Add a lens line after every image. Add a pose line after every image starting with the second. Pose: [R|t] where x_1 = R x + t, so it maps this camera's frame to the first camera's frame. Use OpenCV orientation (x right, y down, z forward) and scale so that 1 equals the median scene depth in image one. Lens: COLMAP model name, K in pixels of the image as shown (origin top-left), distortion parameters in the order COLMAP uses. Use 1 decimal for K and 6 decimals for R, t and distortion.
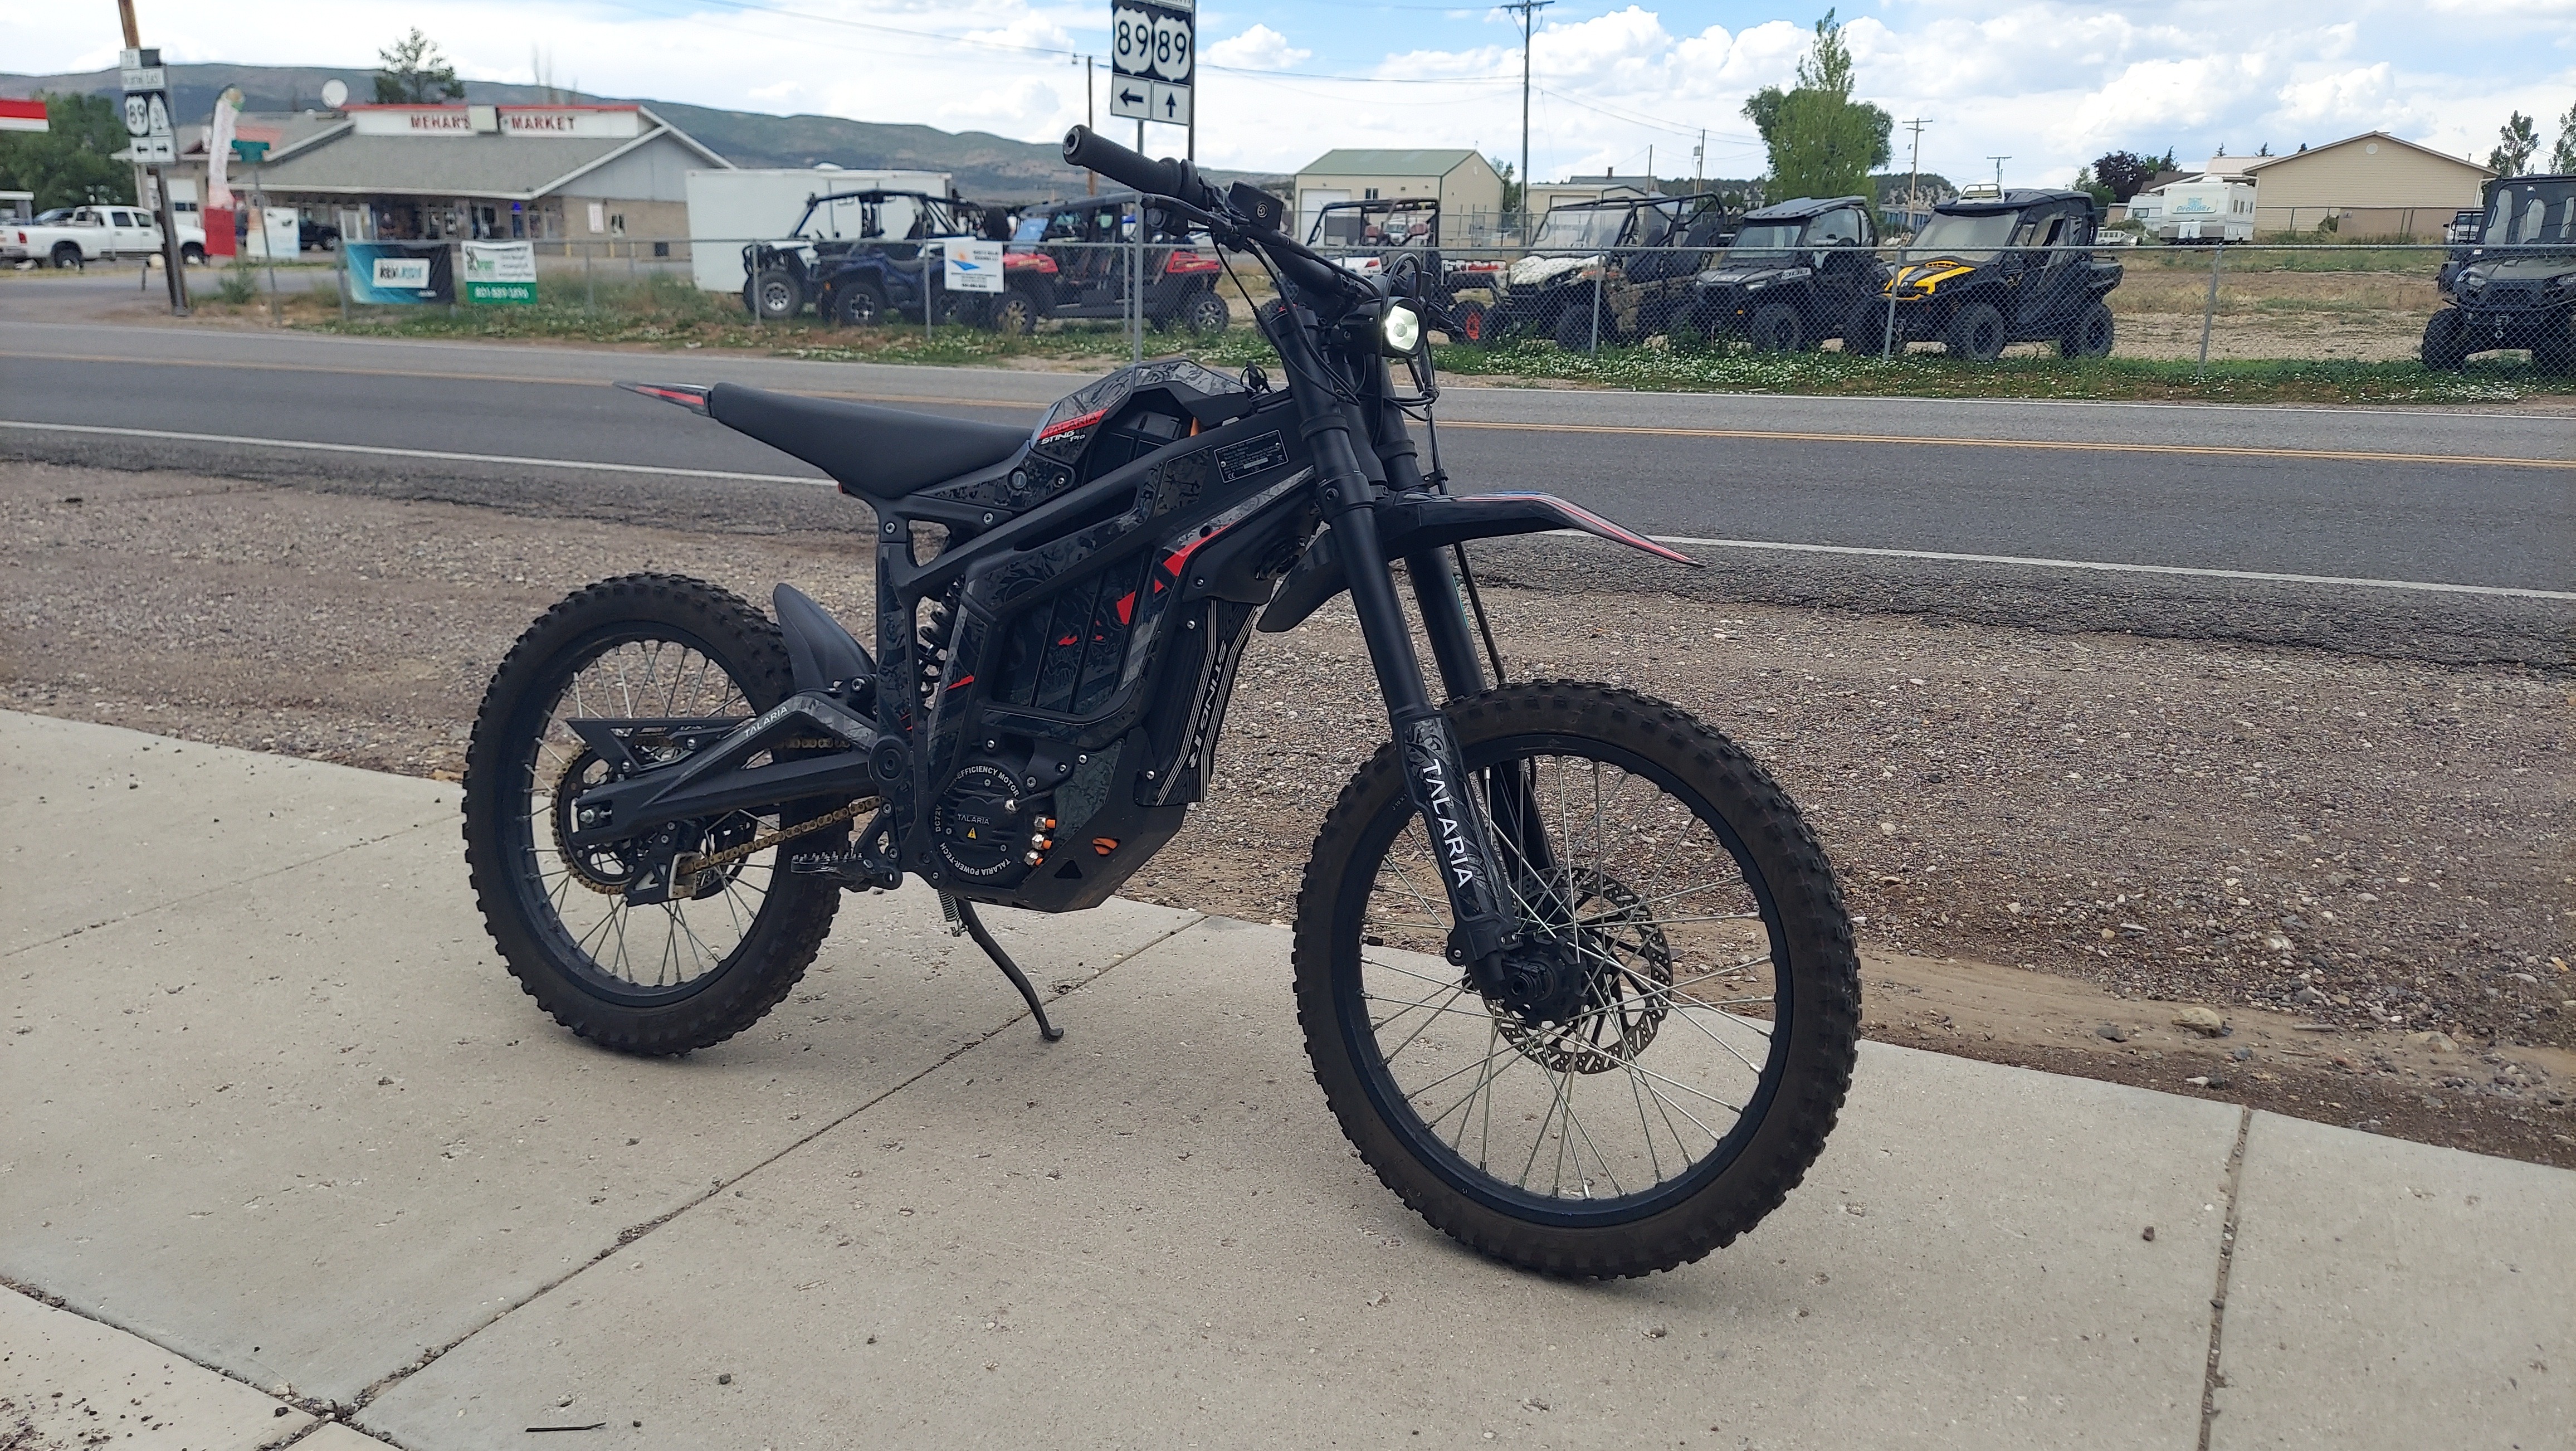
lens RADIAL K [[1834.2, 0, 1299.4], [0, 1834.2, 740.2], [0, 0, 1]] dist [0.080149, -0.098990]
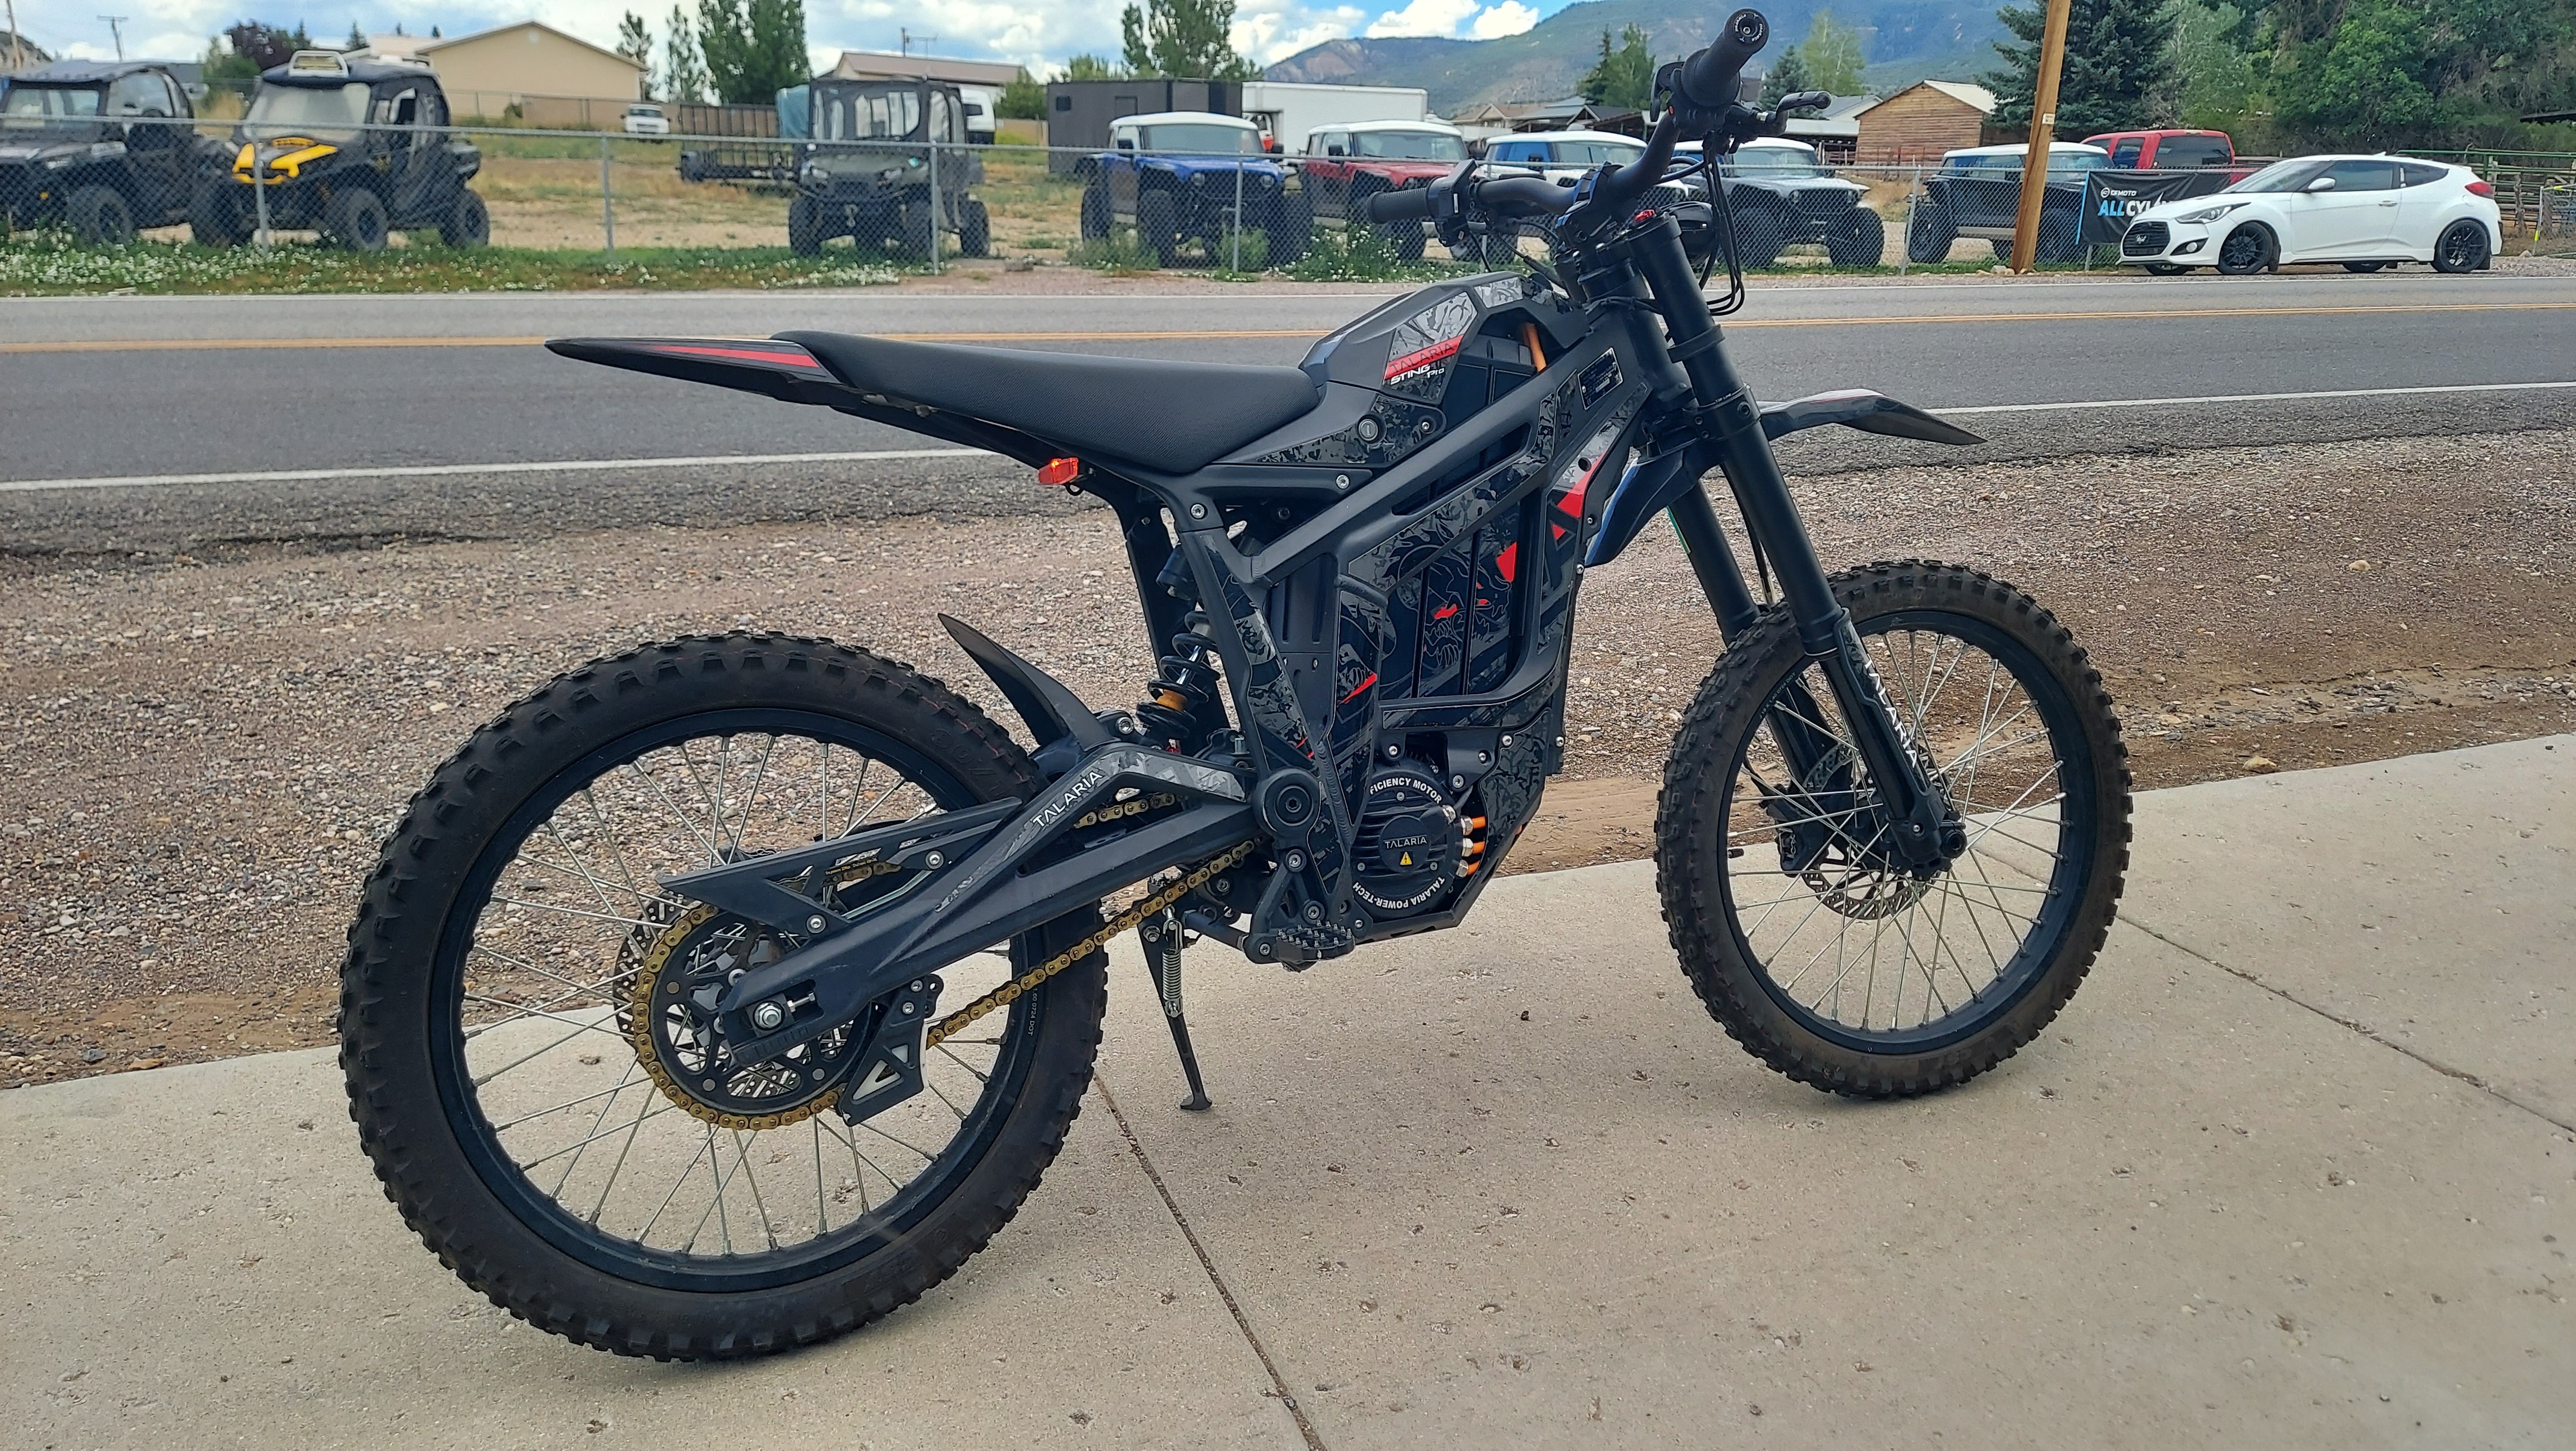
lens RADIAL K [[1851.5, 0, 1289.6], [0, 1851.5, 763.2], [0, 0, 1]] dist [0.090940, -0.107833]
pose [[0.641355, -0.221369, 0.734615, -0.804150], [0.172598, 0.974559, 0.142987, -0.118961], [-0.747579, 0.035088, 0.663246, 0.472244]]
